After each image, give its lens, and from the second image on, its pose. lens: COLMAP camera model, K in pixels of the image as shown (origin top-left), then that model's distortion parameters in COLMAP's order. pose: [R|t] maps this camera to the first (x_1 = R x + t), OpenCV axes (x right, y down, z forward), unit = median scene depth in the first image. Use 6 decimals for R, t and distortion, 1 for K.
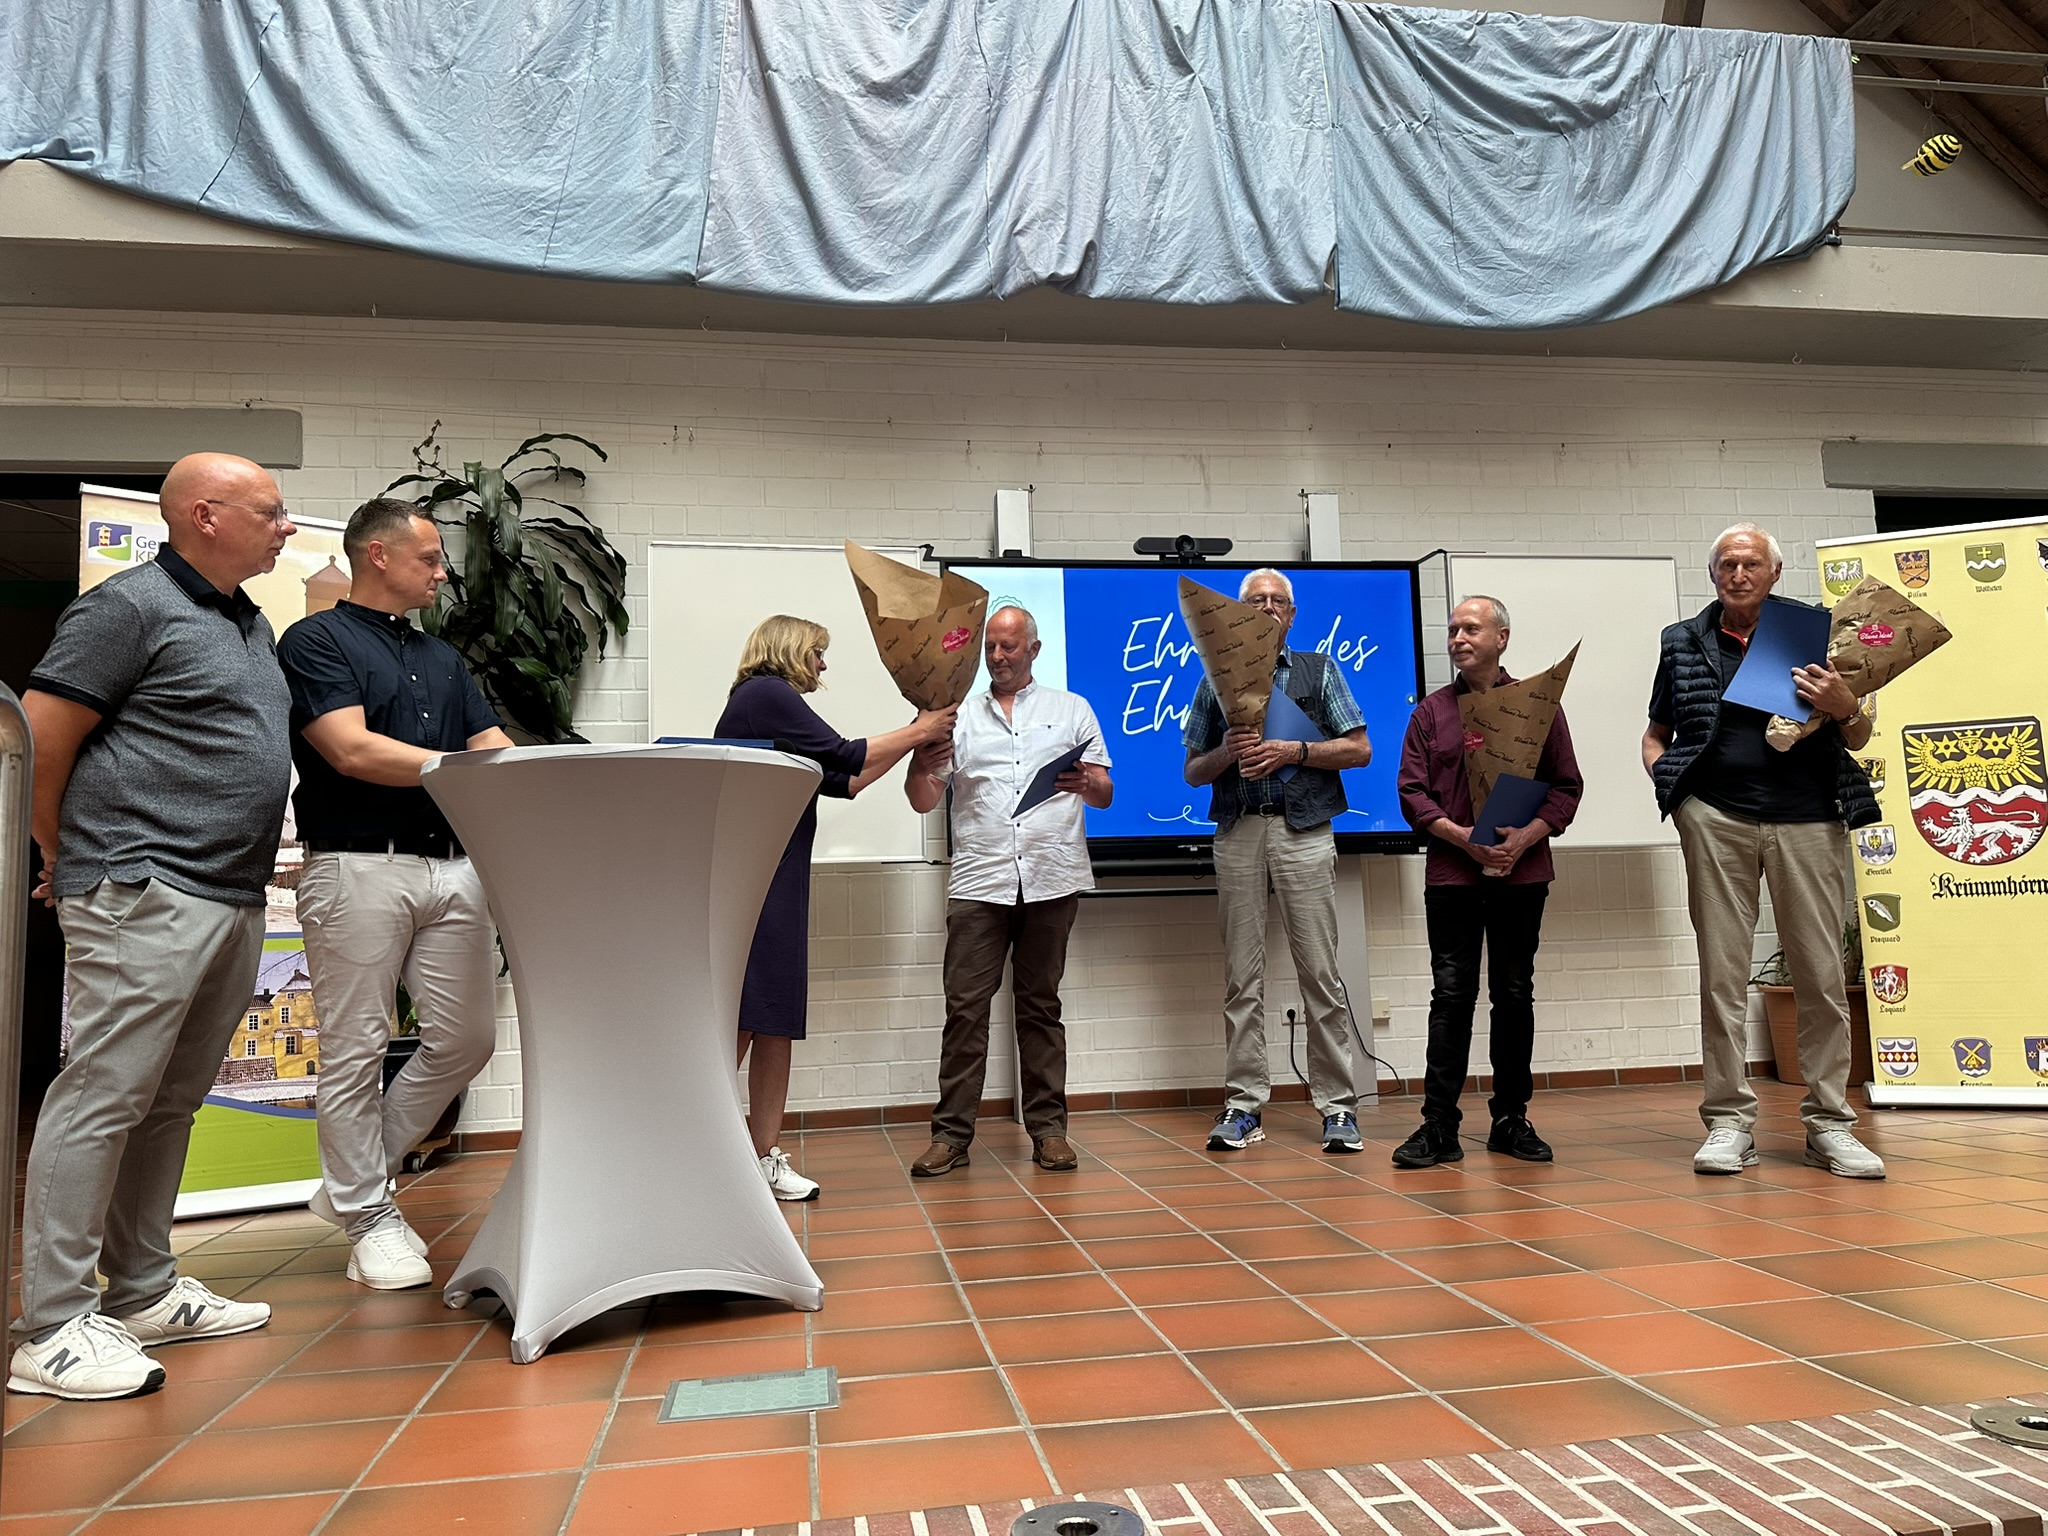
lens RADIAL K [[1449.8, 0, 1032.2], [0, 1449.8, 767.1], [0, 0, 1]] dist [0.018250, -0.019477]
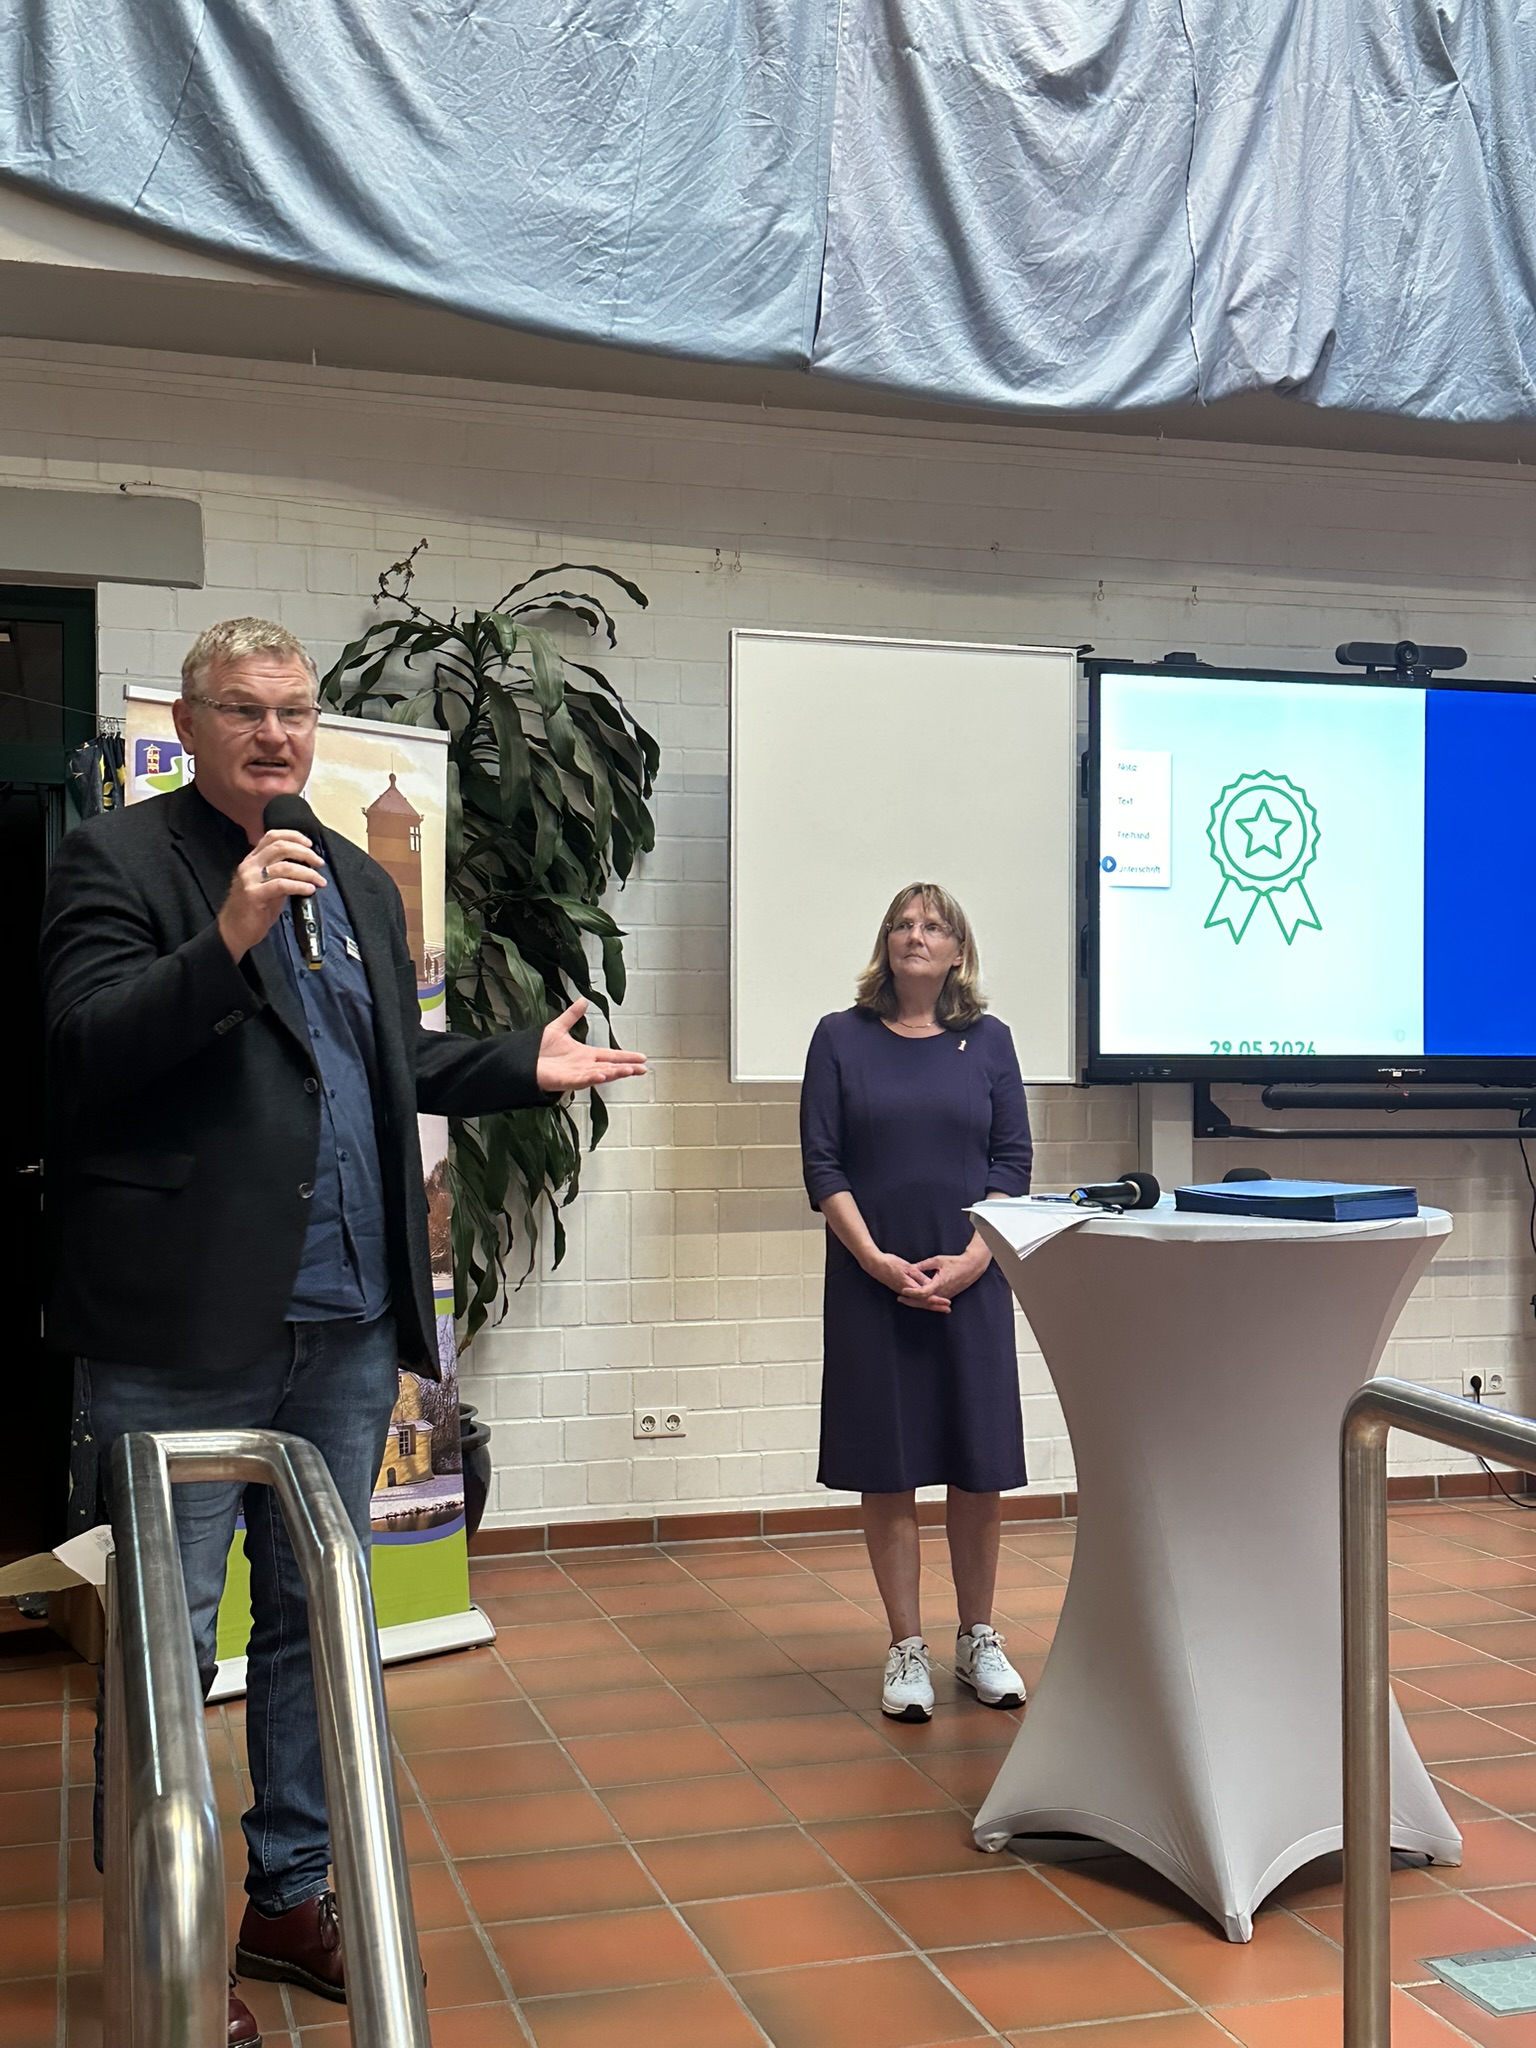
lens RADIAL K [[2279.4, 0, 771.2], [0, 2279.4, 1043.0], [0, 0, 1]] dist [0.163535, -0.354161]
pose [[0.991300, 0.036218, 0.126544, -0.365054], [-0.049413, 0.993480, 0.102742, -0.116692], [-0.121998, -0.108101, 0.986626, -0.133733]]
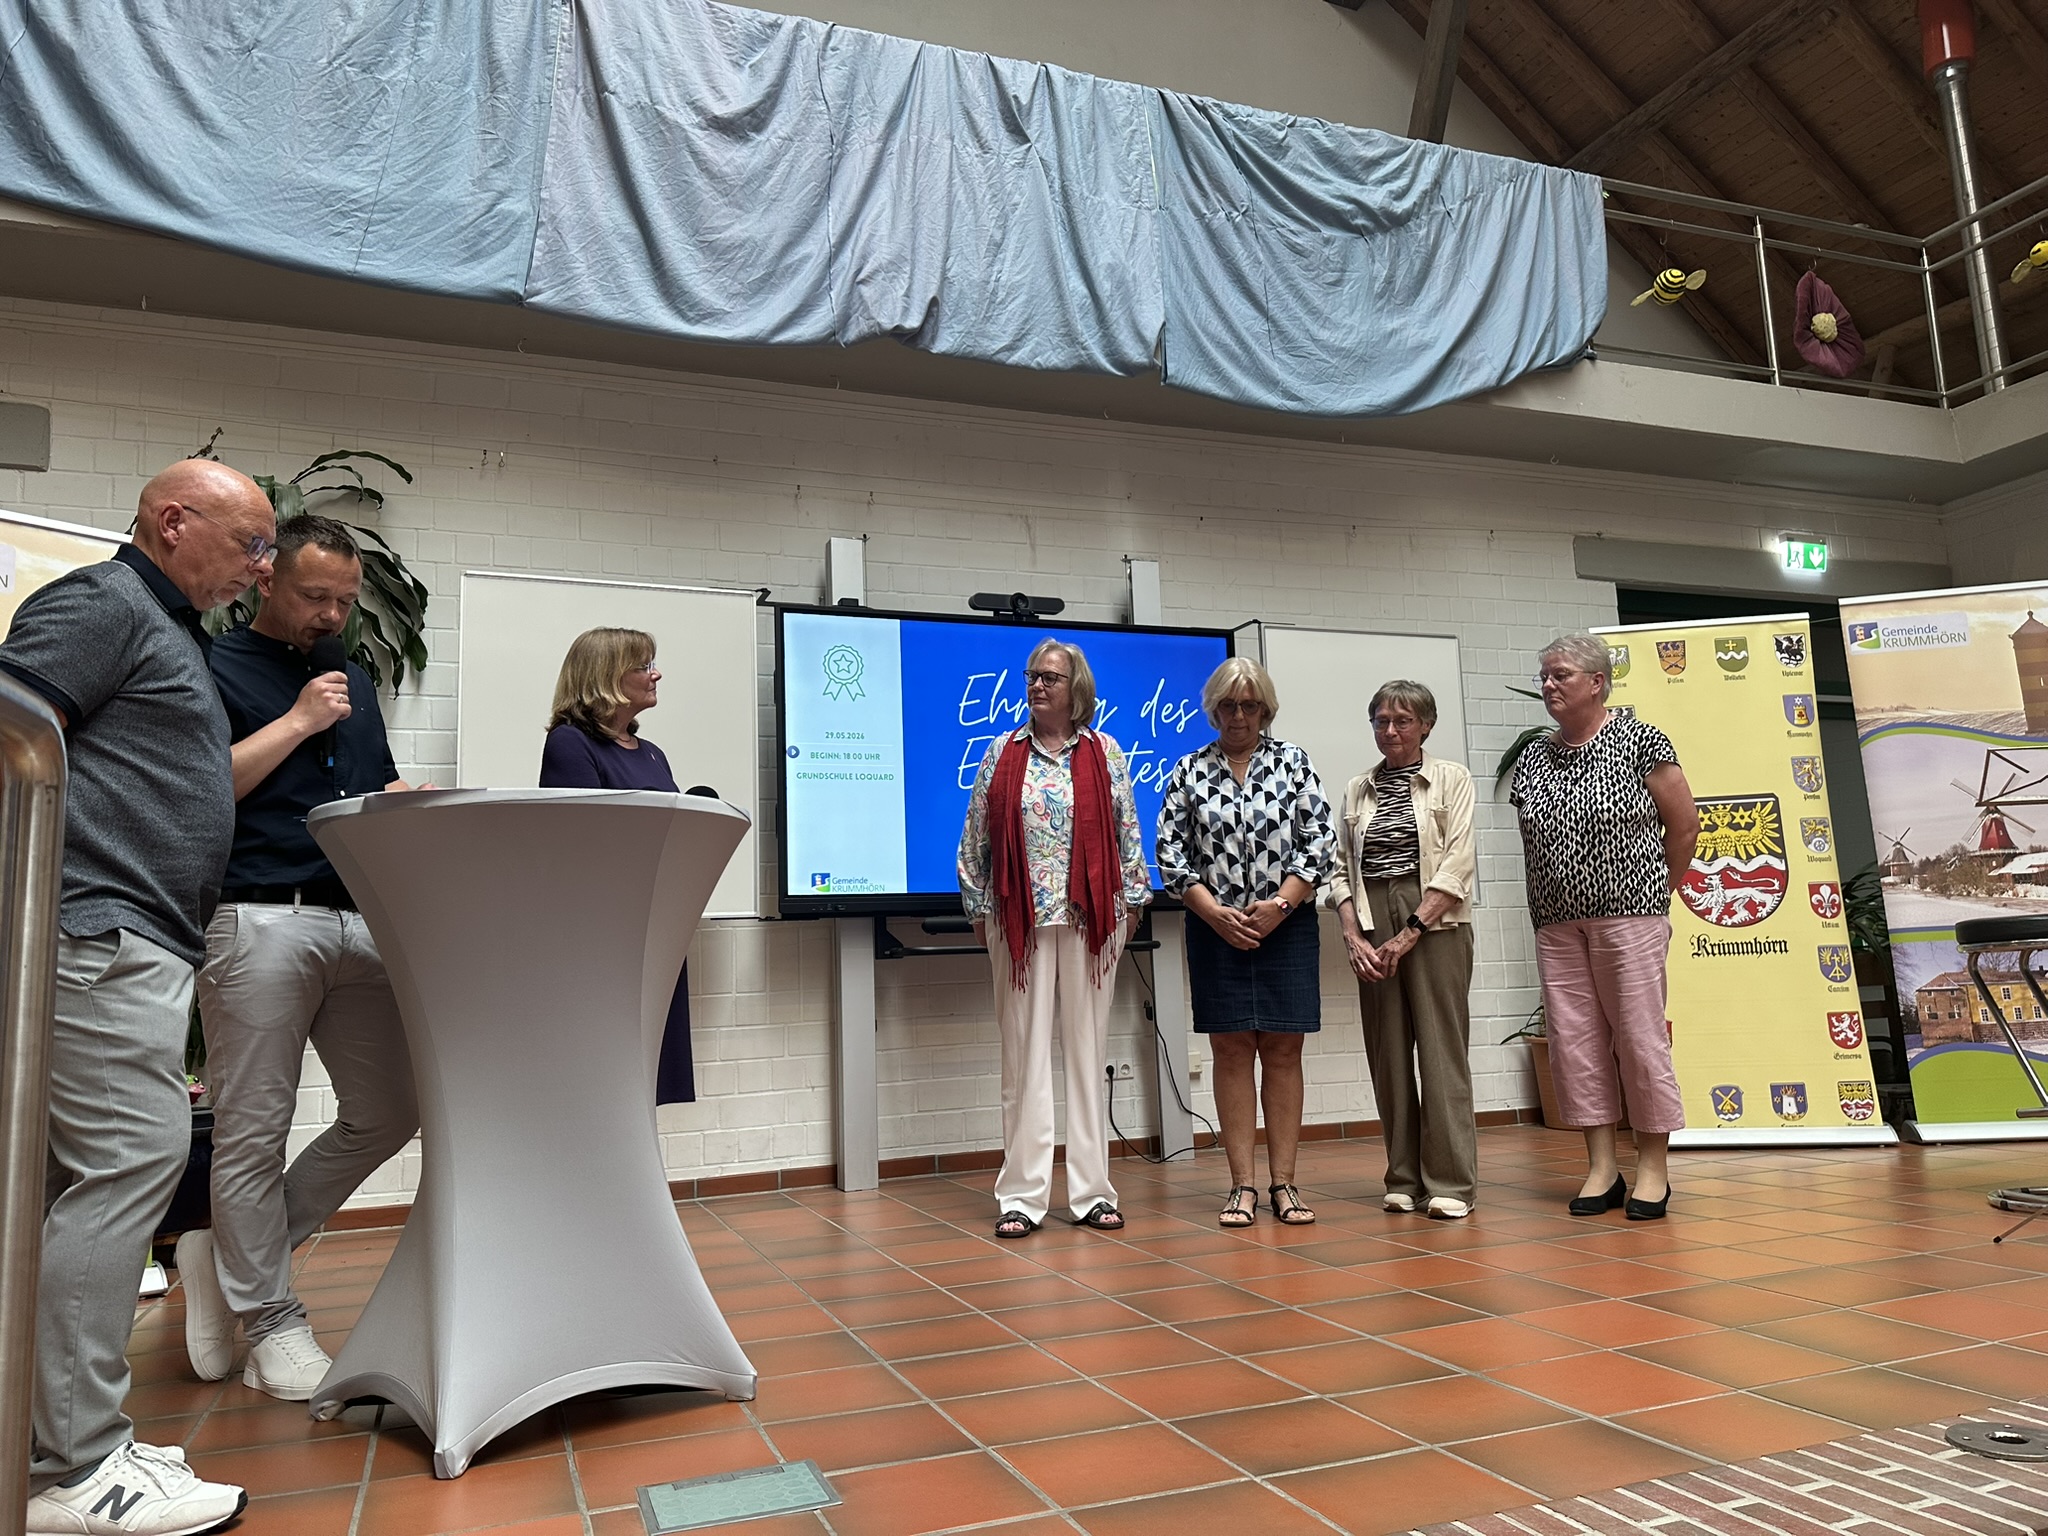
lens RADIAL K [[1444.5, 0, 1022.4], [0, 1444.5, 772.6], [0, 0, 1]] dist [0.021481, -0.024772]
pose [[0.980868, 0.023180, 0.193287, -0.084733], [-0.016337, 0.999185, -0.036919, 0.001837], [-0.193986, 0.033055, 0.980447, 0.020528]]
